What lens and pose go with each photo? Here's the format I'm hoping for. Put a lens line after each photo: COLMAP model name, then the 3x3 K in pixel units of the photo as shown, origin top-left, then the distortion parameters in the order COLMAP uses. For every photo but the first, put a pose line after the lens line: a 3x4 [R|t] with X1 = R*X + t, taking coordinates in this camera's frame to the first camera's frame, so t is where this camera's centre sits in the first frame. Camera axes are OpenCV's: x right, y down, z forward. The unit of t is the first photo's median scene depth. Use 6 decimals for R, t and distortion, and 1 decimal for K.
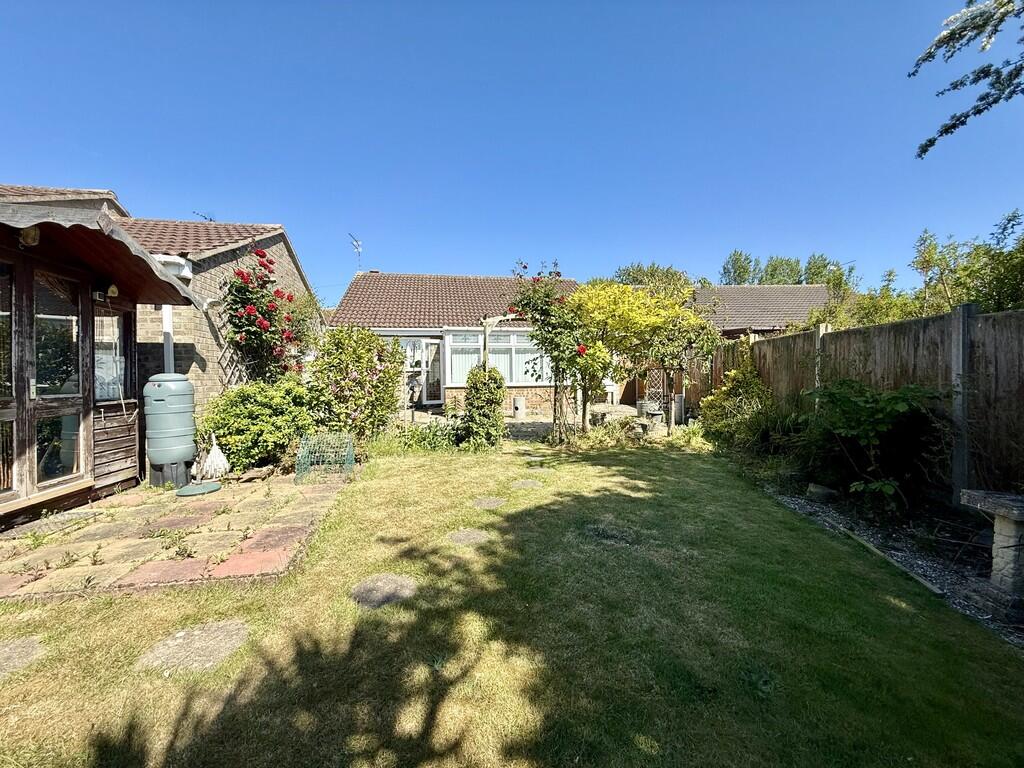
lens RADIAL K [[408.2, 0, 512.3], [0, 408.2, 379.1], [0, 0, 1]] dist [-0.002523, 0.000053]
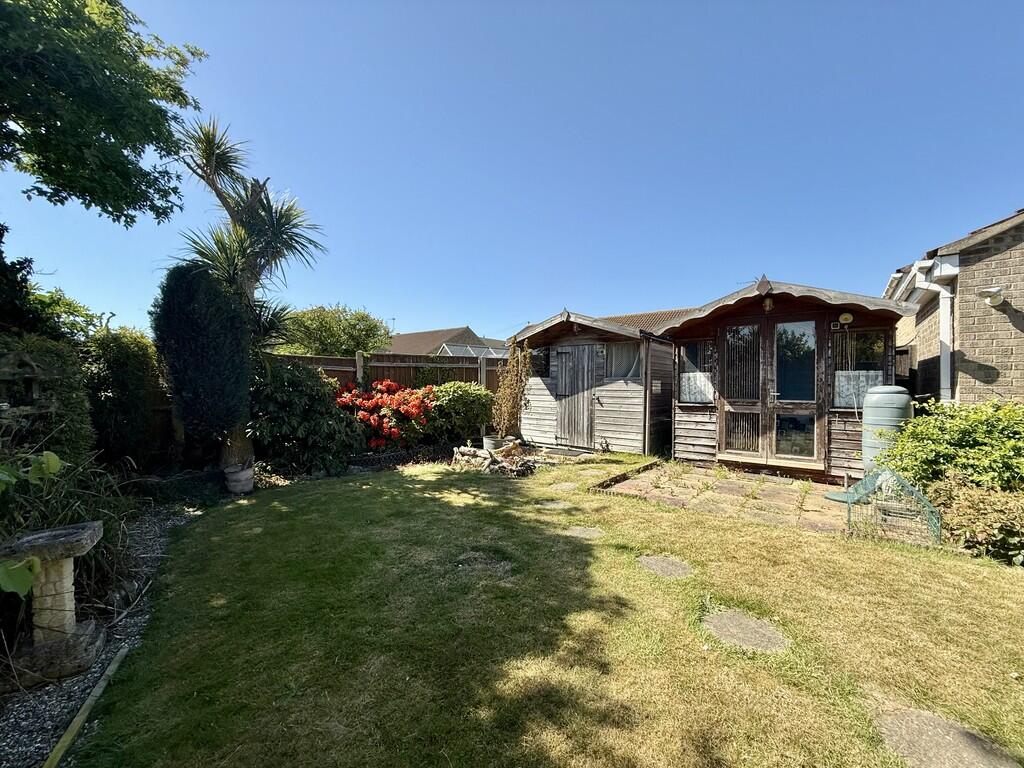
lens RADIAL K [[408.2, 0, 512.3], [0, 408.2, 385.8], [0, 0, 1]] dist [-0.002523, 0.000053]
pose [[-0.764448, -0.002911, -0.644679, 0.583277], [-0.007658, 0.999960, 0.004566, -0.013086], [0.644640, 0.008427, -0.764440, 1.316554]]
